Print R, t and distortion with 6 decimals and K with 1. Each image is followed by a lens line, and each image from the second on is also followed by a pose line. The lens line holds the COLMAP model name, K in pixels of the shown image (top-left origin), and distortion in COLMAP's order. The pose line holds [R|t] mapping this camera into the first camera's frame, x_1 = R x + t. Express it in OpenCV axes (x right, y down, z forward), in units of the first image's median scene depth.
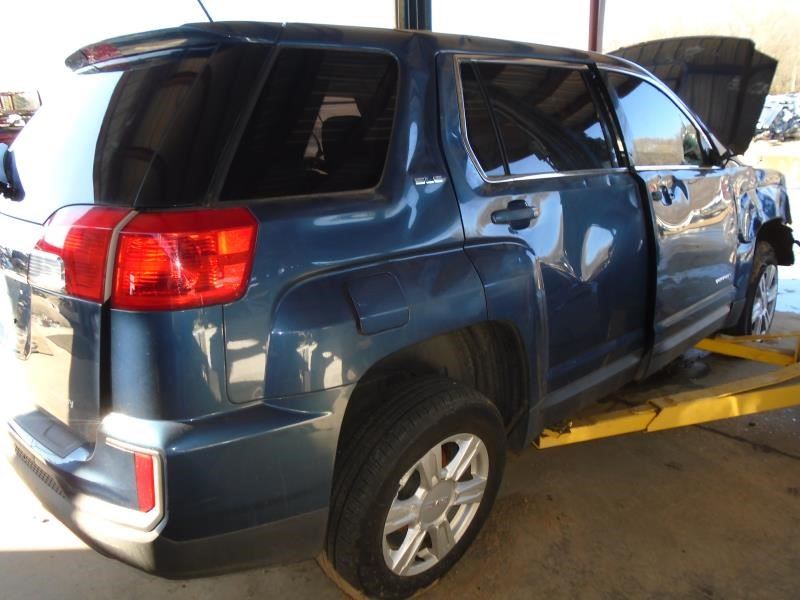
lens RADIAL K [[605.1, 0, 395.1], [0, 605.1, 300.7], [0, 0, 1]] dist [-0.000437, -0.013716]
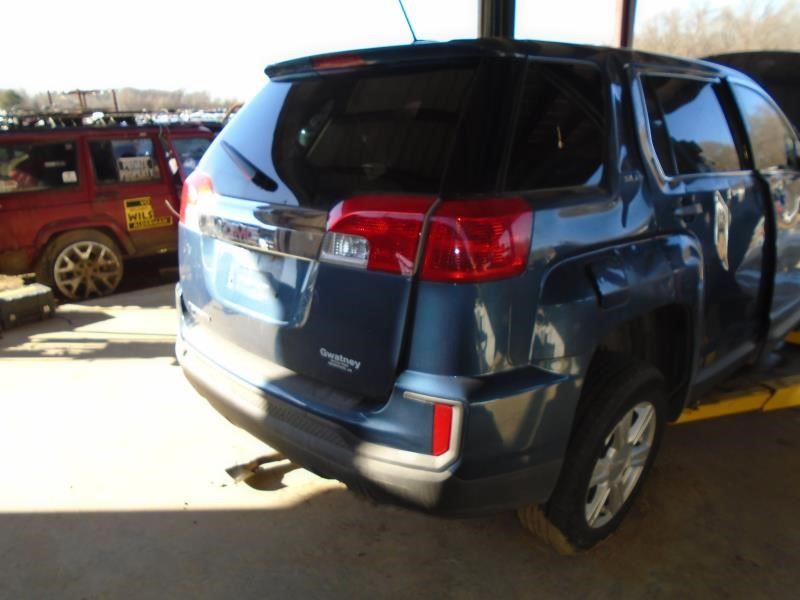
lens RADIAL K [[605.1, 0, 404.9], [0, 605.1, 298.9], [0, 0, 1]] dist [-0.000437, -0.013716]
pose [[0.999659, 0.015346, 0.021123, -0.352246], [-0.015274, 0.999877, -0.003595, 0.035691], [-0.021176, 0.003271, 0.999770, -0.119353]]
